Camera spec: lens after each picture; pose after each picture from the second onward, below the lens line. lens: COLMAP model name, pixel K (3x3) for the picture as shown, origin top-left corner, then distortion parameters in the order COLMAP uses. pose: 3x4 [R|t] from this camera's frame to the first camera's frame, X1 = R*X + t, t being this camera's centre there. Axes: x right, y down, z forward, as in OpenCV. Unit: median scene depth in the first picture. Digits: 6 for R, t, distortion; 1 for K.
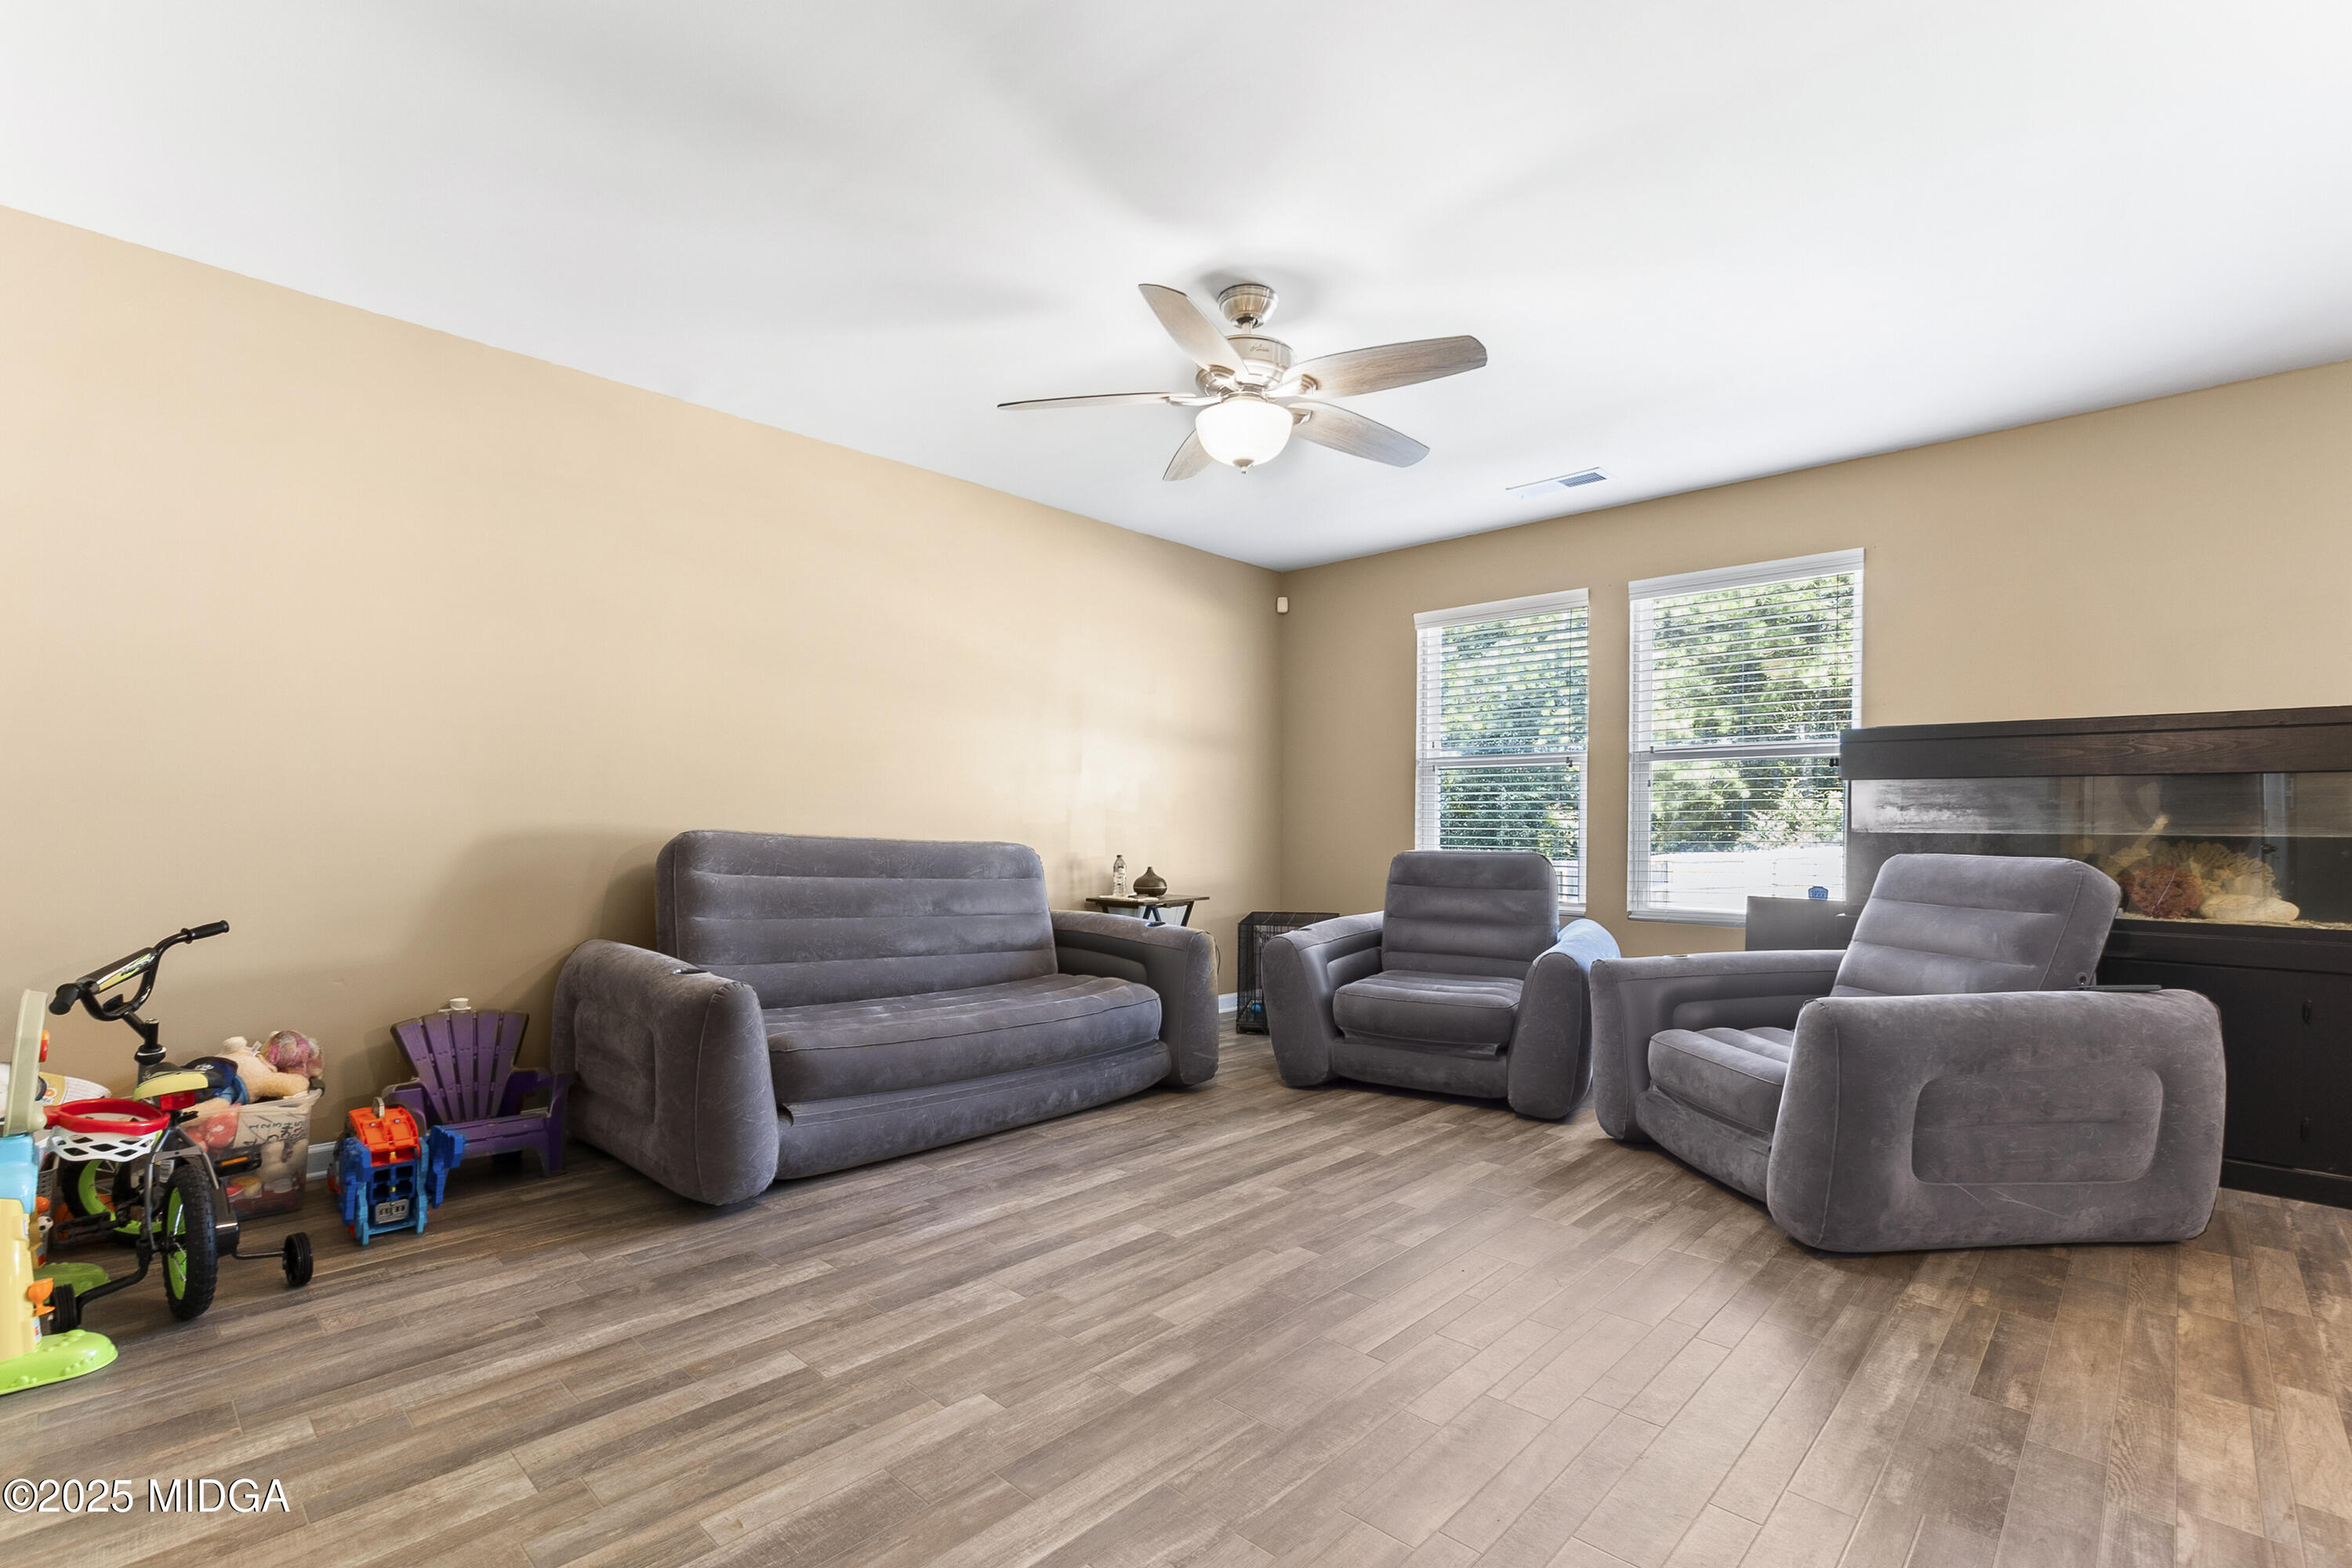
lens RADIAL K [[1069.1, 0, 1178.4], [0, 1069.1, 807.6], [0, 0, 1]] dist [-0.002496, -0.000124]
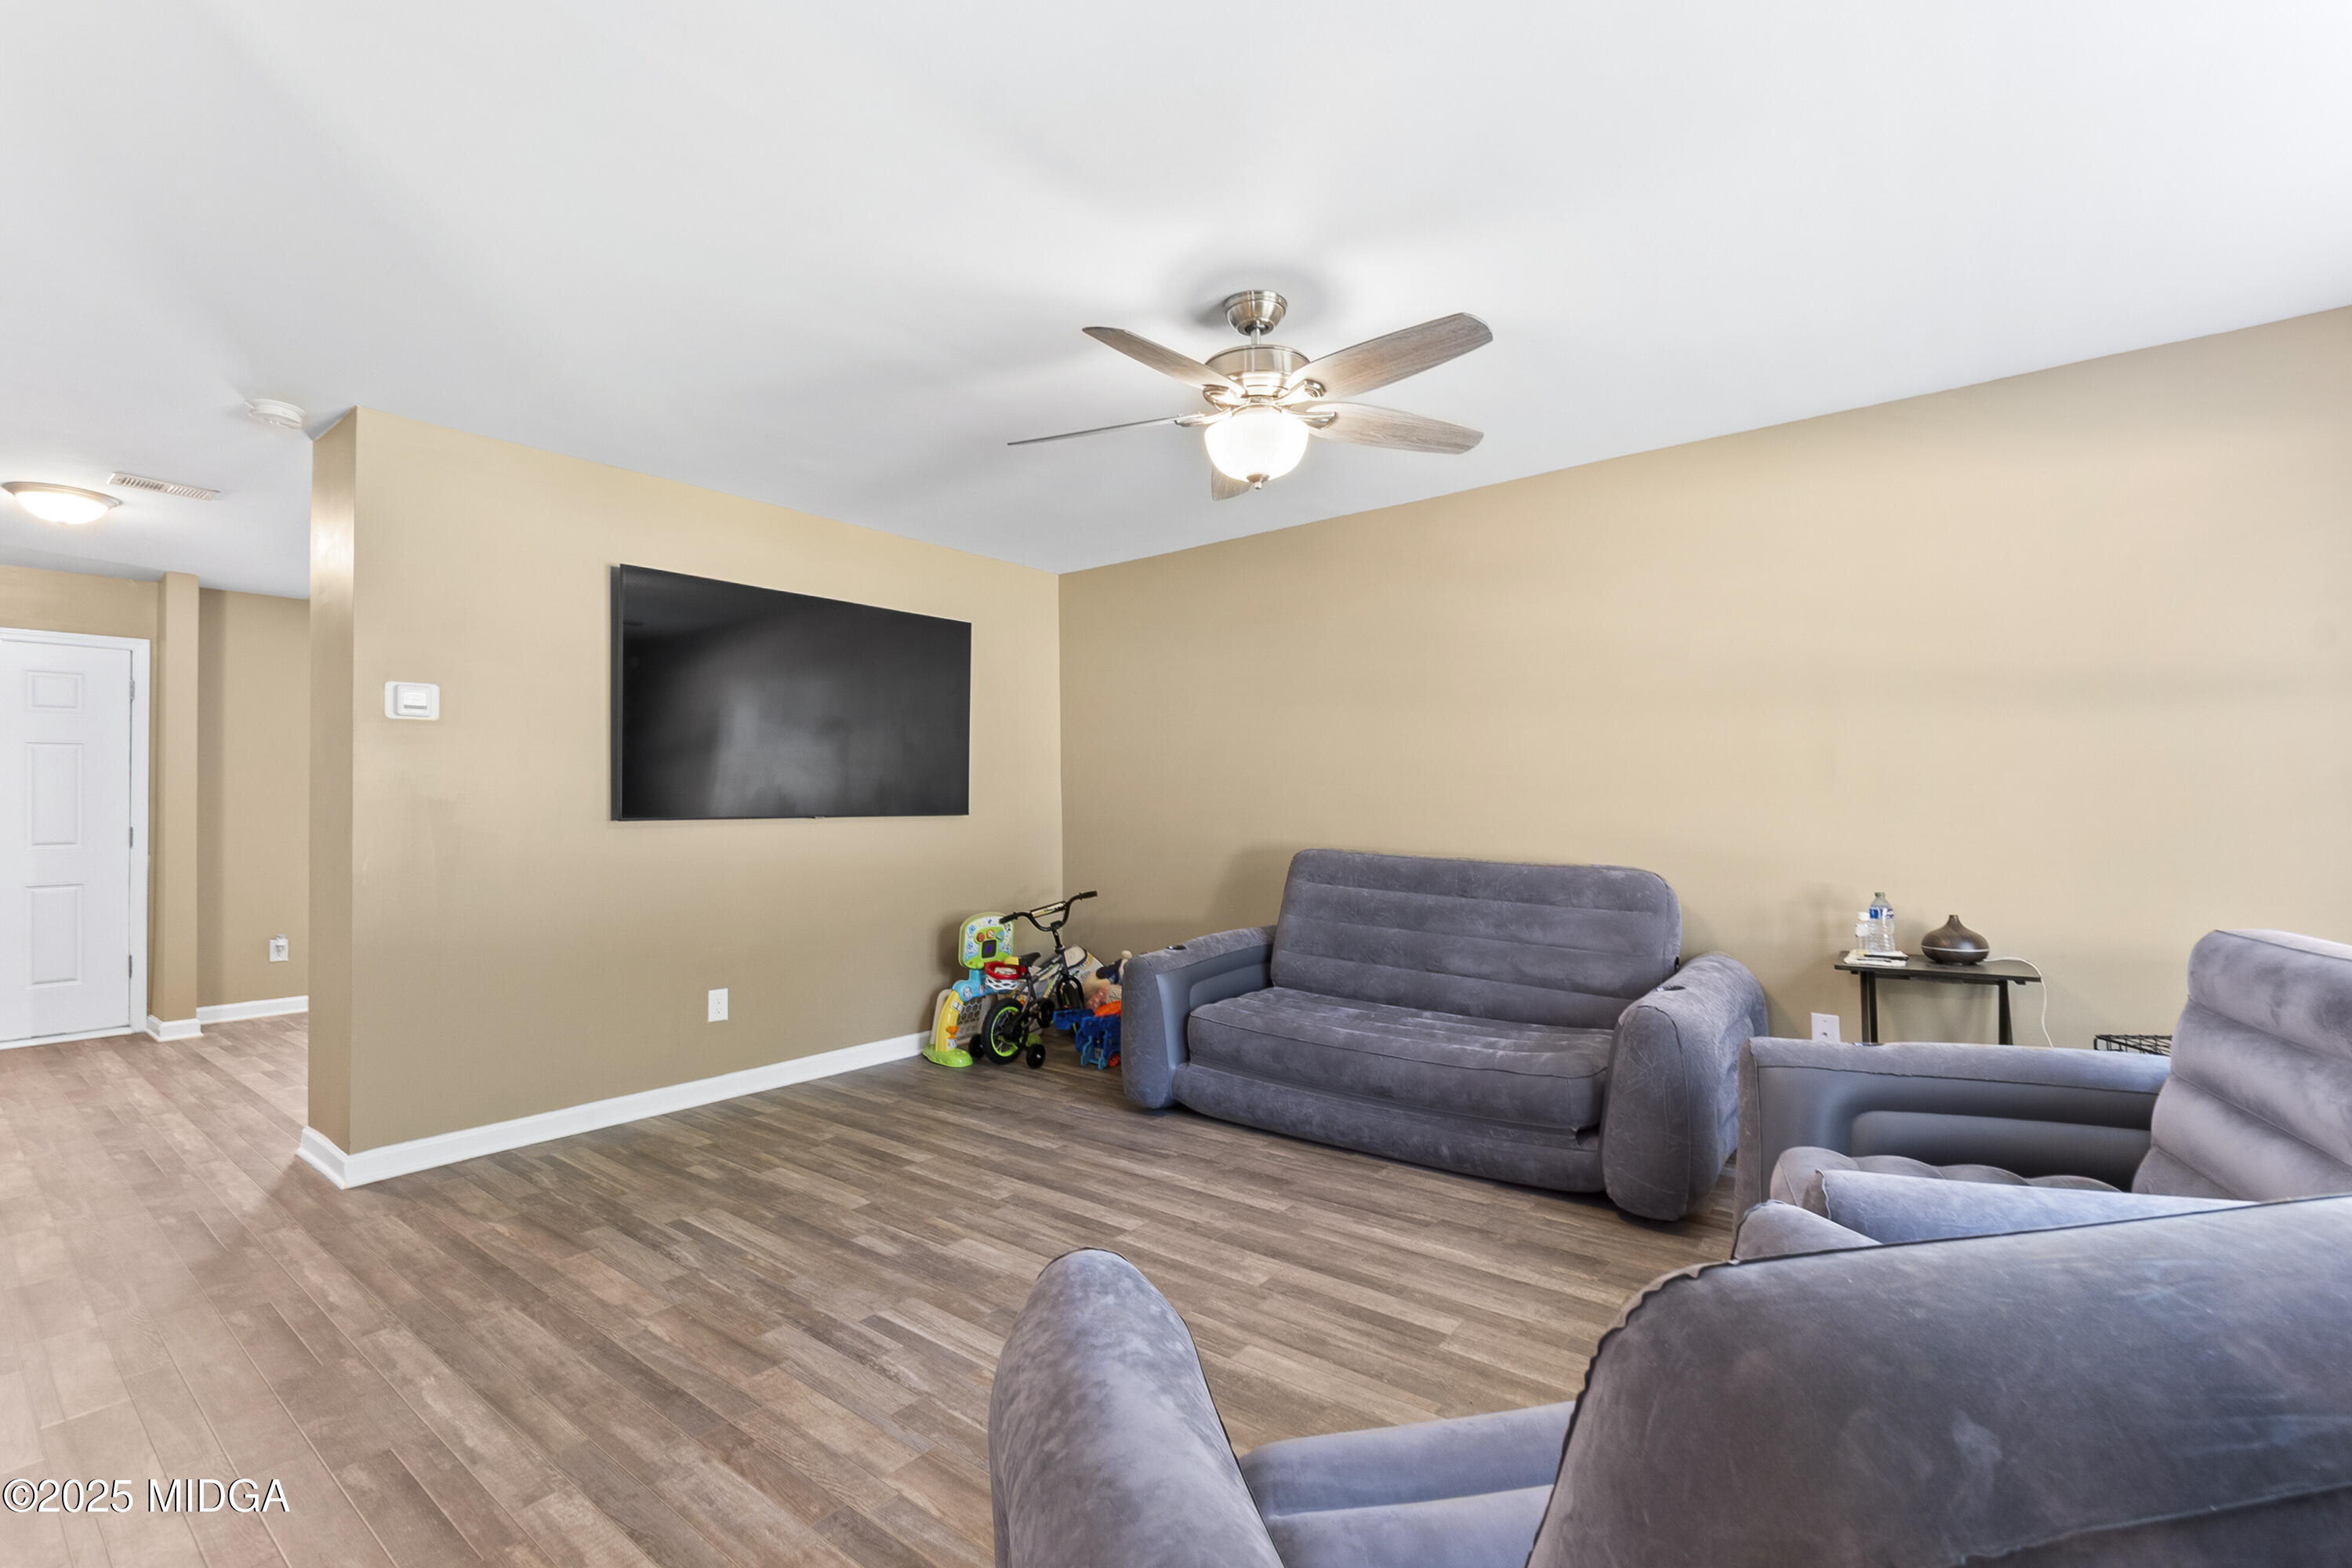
lens RADIAL K [[1053.1, 0, 1161.6], [0, 1053.1, 789.4], [0, 0, 1]] dist [-0.001394, 0.000103]
pose [[0.073756, -0.025524, -0.996950, 1.131552], [0.029672, 0.999286, -0.023389, -0.035450], [0.996835, -0.027856, 0.074461, 1.008362]]
